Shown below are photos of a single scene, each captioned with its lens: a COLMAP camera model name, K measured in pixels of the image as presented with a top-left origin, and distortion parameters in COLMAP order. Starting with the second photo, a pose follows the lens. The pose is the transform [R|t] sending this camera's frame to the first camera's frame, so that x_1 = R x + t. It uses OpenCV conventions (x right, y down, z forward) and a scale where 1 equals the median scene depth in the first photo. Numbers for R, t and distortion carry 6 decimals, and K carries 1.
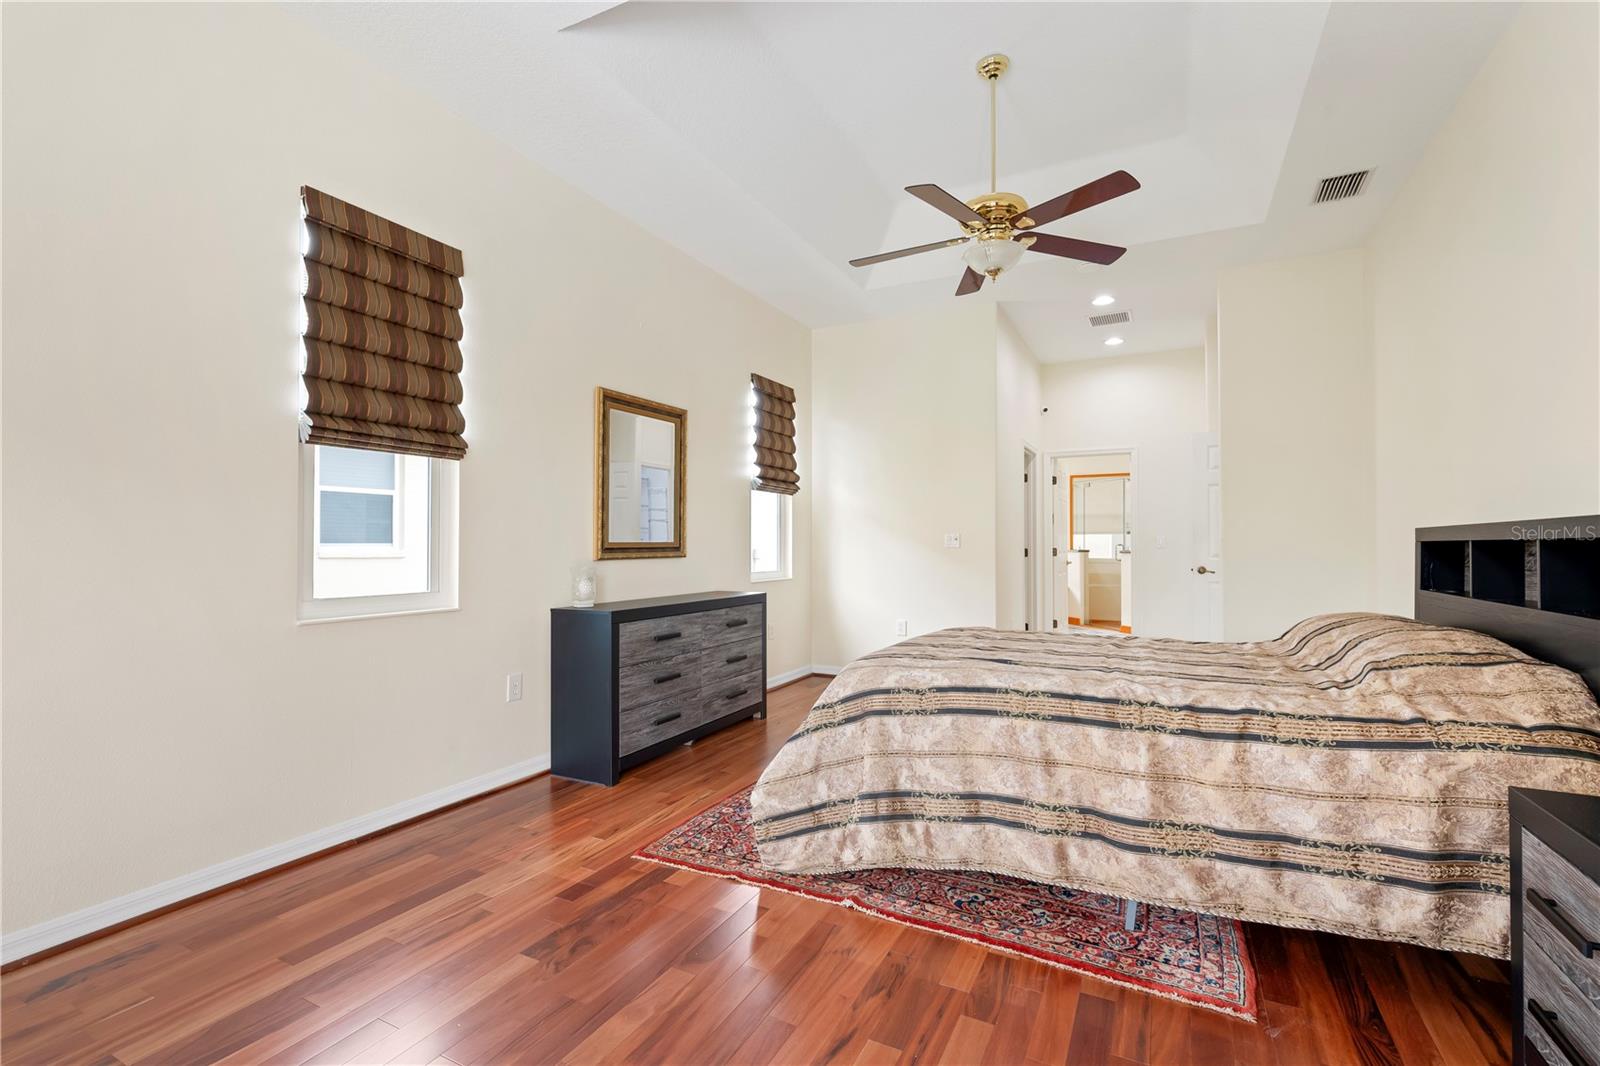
lens RADIAL K [[693.2, 0, 800.0], [0, 693.2, 533.0], [0, 0, 1]] dist [0.004190, 0.000542]
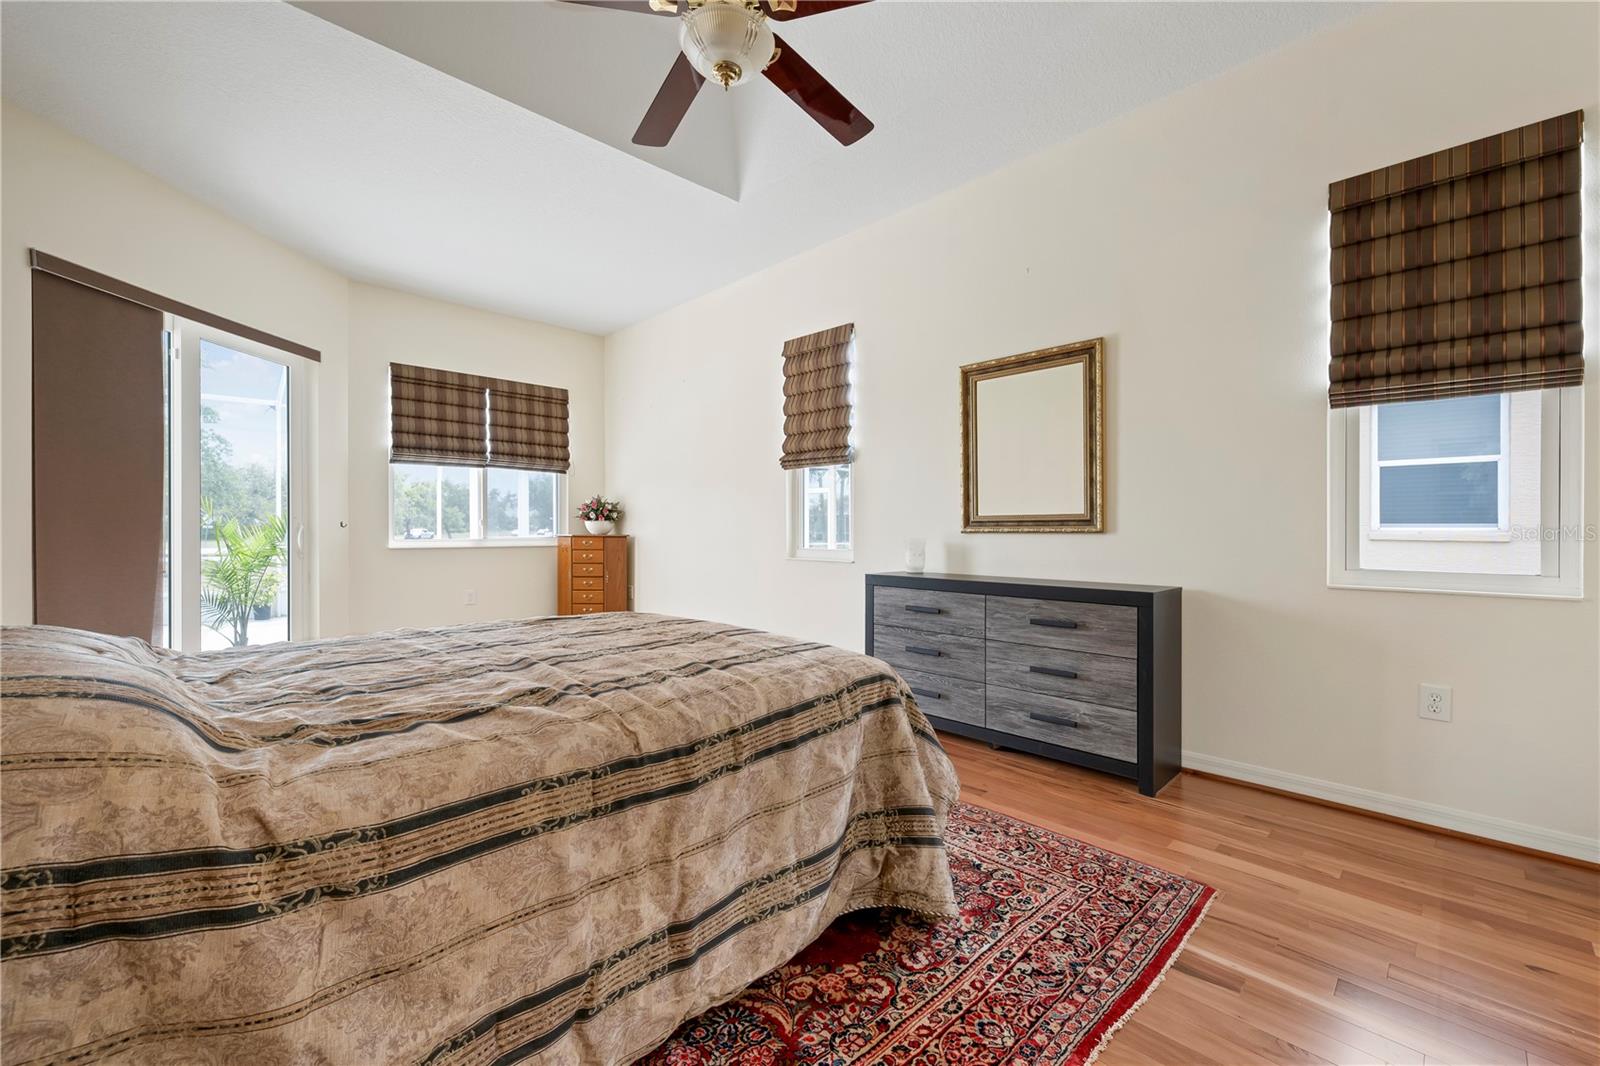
lens RADIAL K [[661.4, 0, 791.4], [0, 661.4, 528.7], [0, 0, 1]] dist [-0.000058, -0.000190]
pose [[-0.322949, 0.009699, -0.946367, 0.684560], [0.022774, 0.999738, 0.002474, 0.023647], [0.946142, -0.020754, -0.323085, 1.008563]]
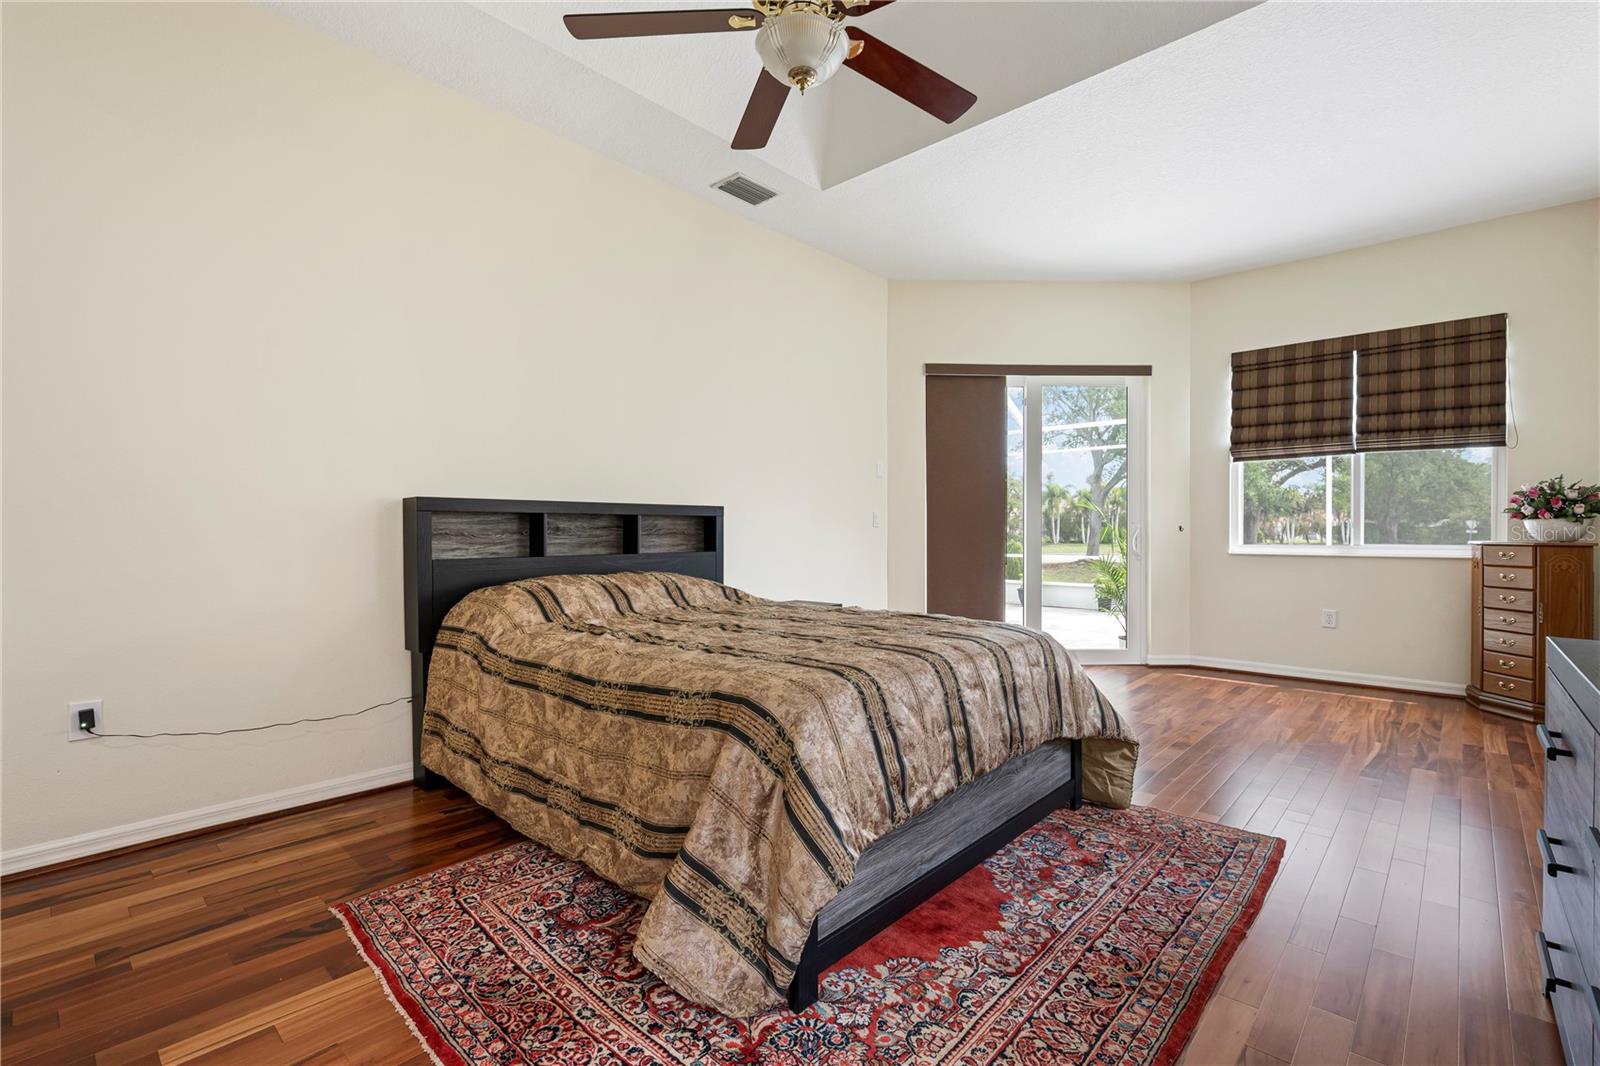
lens RADIAL K [[718.4, 0, 808.8], [0, 718.4, 534.8], [0, 0, 1]] dist [-0.001043, -0.000129]
pose [[-0.965342, 0.009308, 0.260823, 0.086789], [0.003953, 0.999771, -0.021048, 0.038106], [-0.260959, -0.019288, -0.965157, 1.323372]]
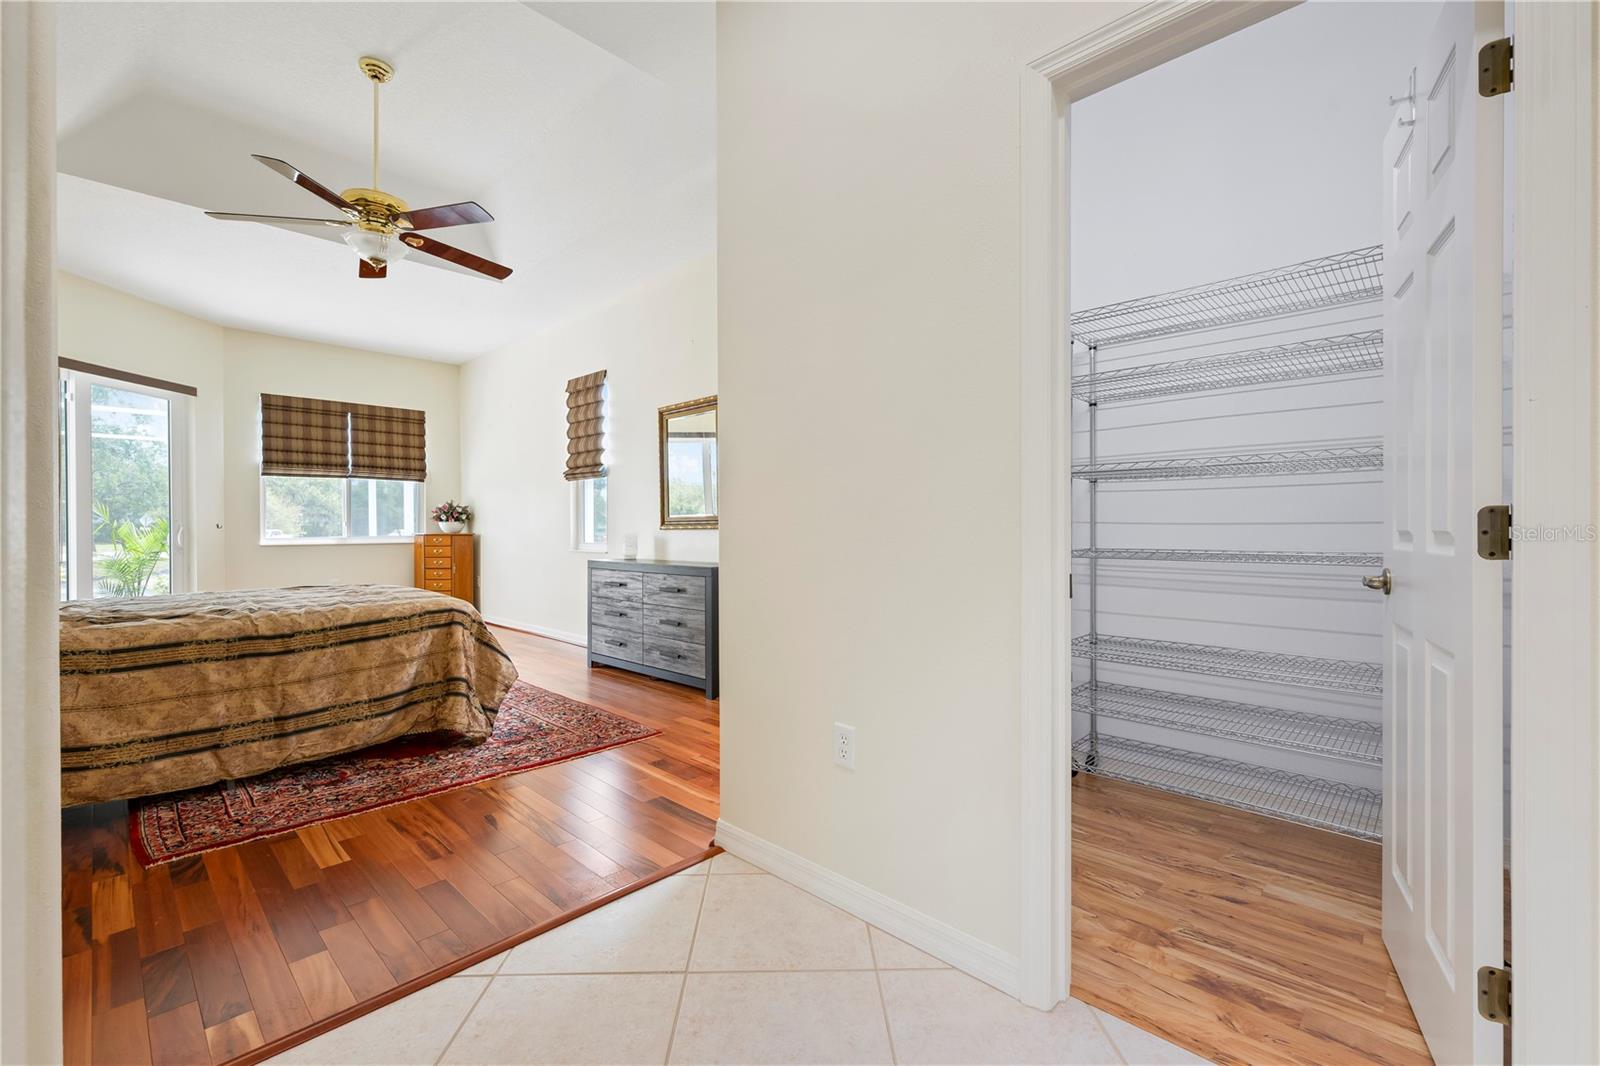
lens RADIAL K [[686.1, 0, 793.2], [0, 686.1, 527.0], [0, 0, 1]] dist [-0.000260, -0.000289]
pose [[-0.294454, 0.011727, -0.955594, 0.916579], [0.028972, 0.999575, 0.003339, 0.035157], [0.955226, -0.026702, -0.294668, 1.570968]]
